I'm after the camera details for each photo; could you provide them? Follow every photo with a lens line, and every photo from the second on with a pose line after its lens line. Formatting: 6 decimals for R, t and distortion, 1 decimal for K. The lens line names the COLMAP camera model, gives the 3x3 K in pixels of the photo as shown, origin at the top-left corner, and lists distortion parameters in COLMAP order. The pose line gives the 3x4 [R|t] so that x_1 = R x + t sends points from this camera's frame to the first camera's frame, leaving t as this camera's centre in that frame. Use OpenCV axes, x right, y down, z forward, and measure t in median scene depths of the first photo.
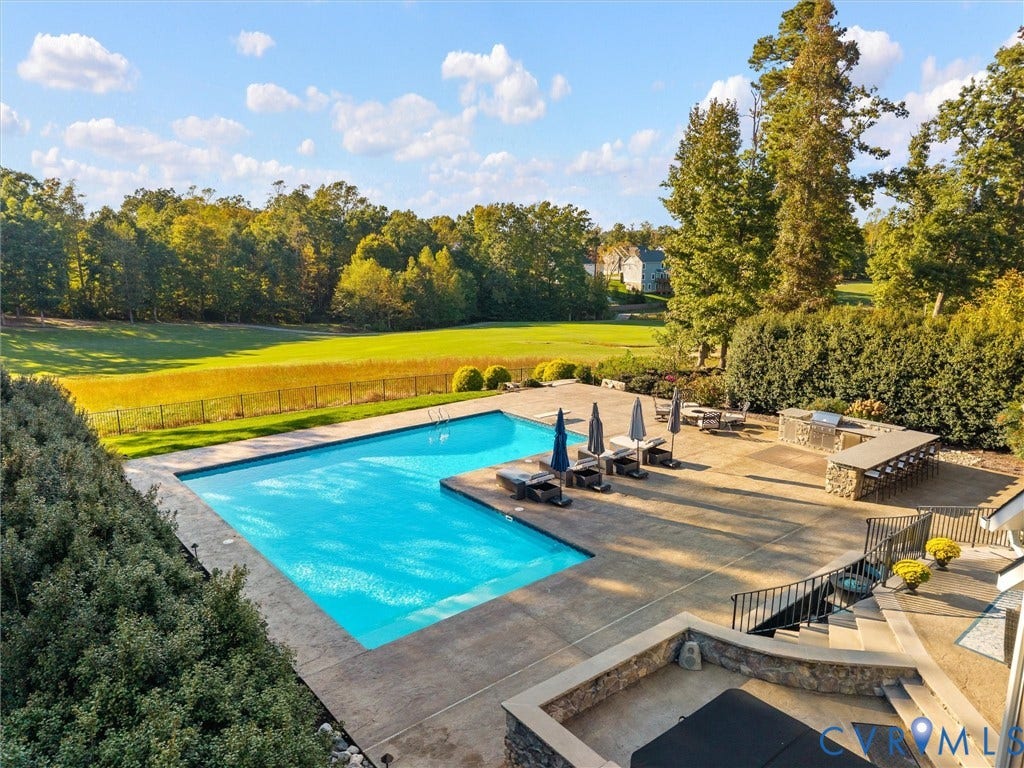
lens RADIAL K [[684.6, 0, 511.8], [0, 684.6, 398.9], [0, 0, 1]] dist [0.034533, -0.043329]
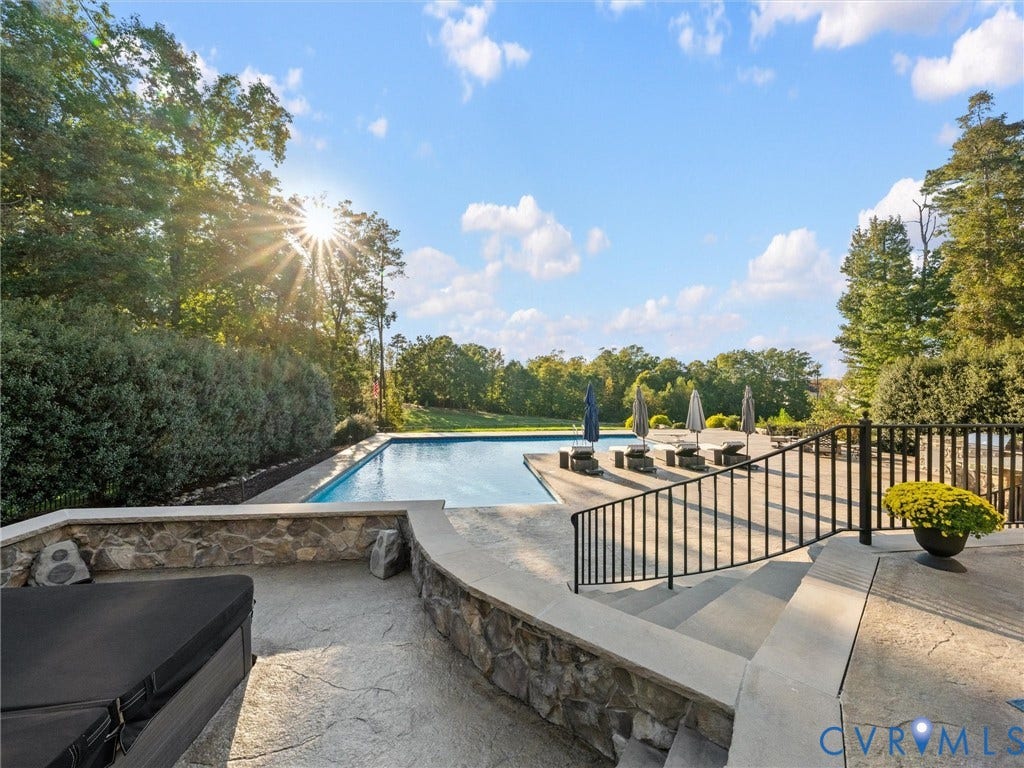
lens RADIAL K [[392.7, 0, 514.1], [0, 392.7, 380.0], [0, 0, 1]] dist [0.000980, 0.000138]
pose [[0.845478, -0.011661, -0.533883, 0.094340], [-0.116581, 0.971616, -0.205845, 0.048243], [0.521130, 0.236278, 0.820120, 0.125836]]
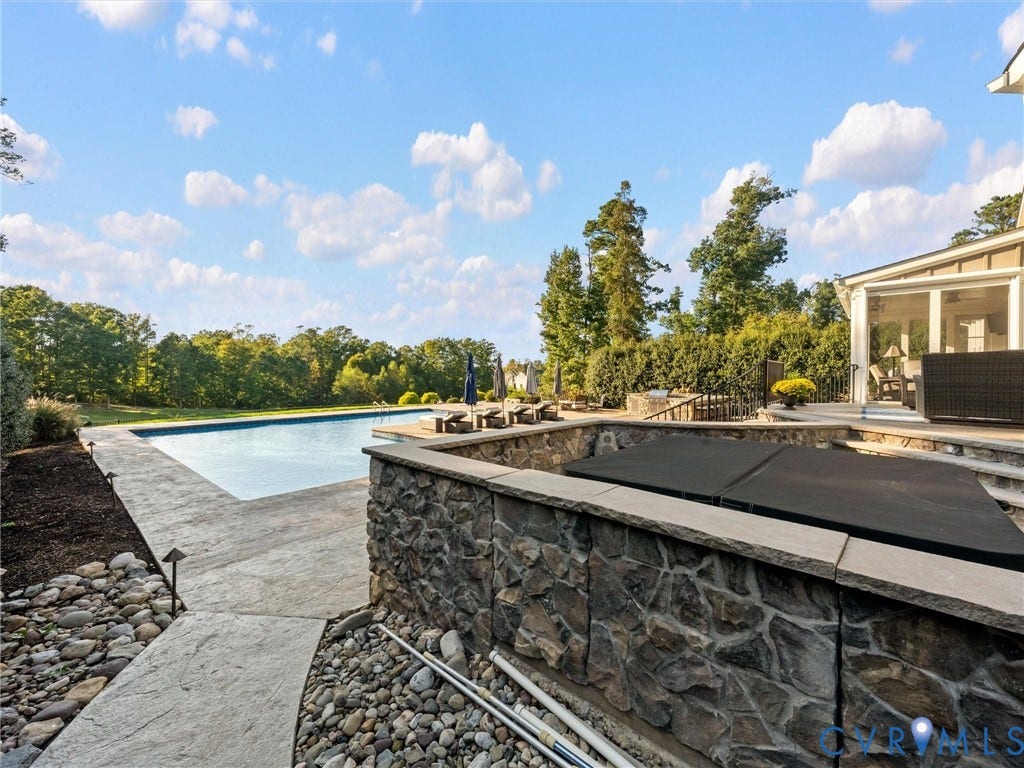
lens RADIAL K [[414.4, 0, 515.8], [0, 414.4, 381.3], [0, 0, 1]] dist [0.000713, -0.000691]
pose [[0.987309, -0.000342, 0.158811, 0.009960], [0.032436, 0.979353, -0.199540, 0.067441], [-0.155464, 0.202159, 0.966935, 0.082653]]
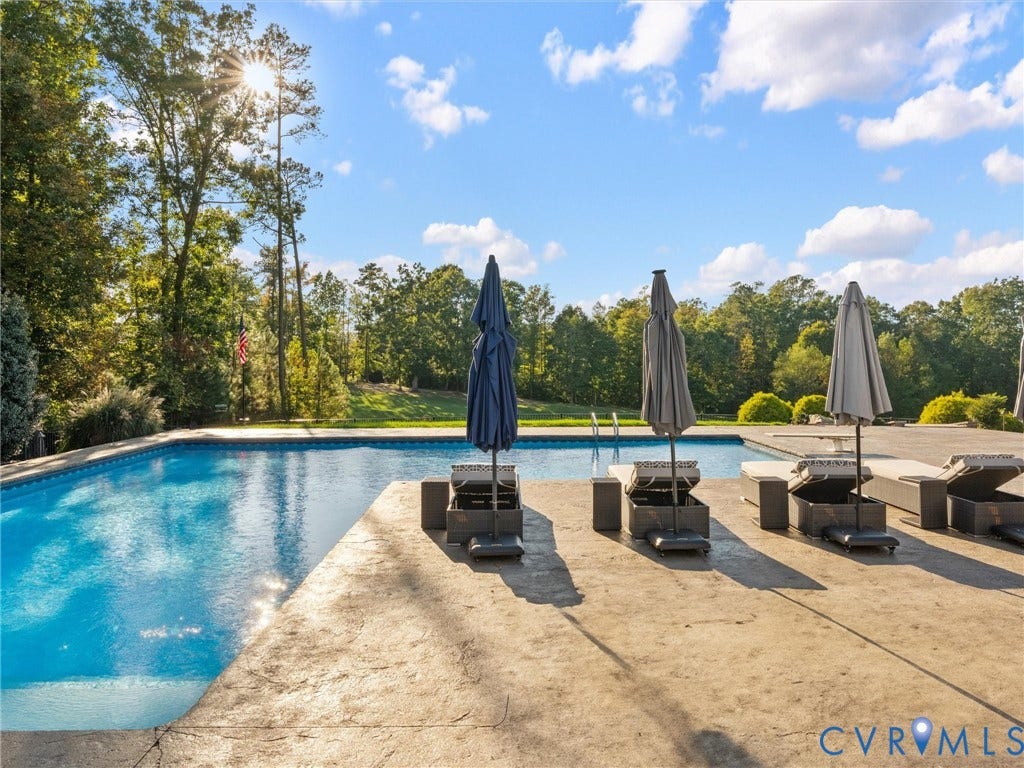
lens RADIAL K [[672.5, 0, 509.3], [0, 672.5, 364.8], [0, 0, 1]] dist [0.003636, 0.001719]
pose [[0.779676, -0.000140, -0.626183, 0.089015], [-0.131226, 0.977758, -0.163612, 0.036958], [0.612278, 0.209736, 0.762316, 0.234041]]
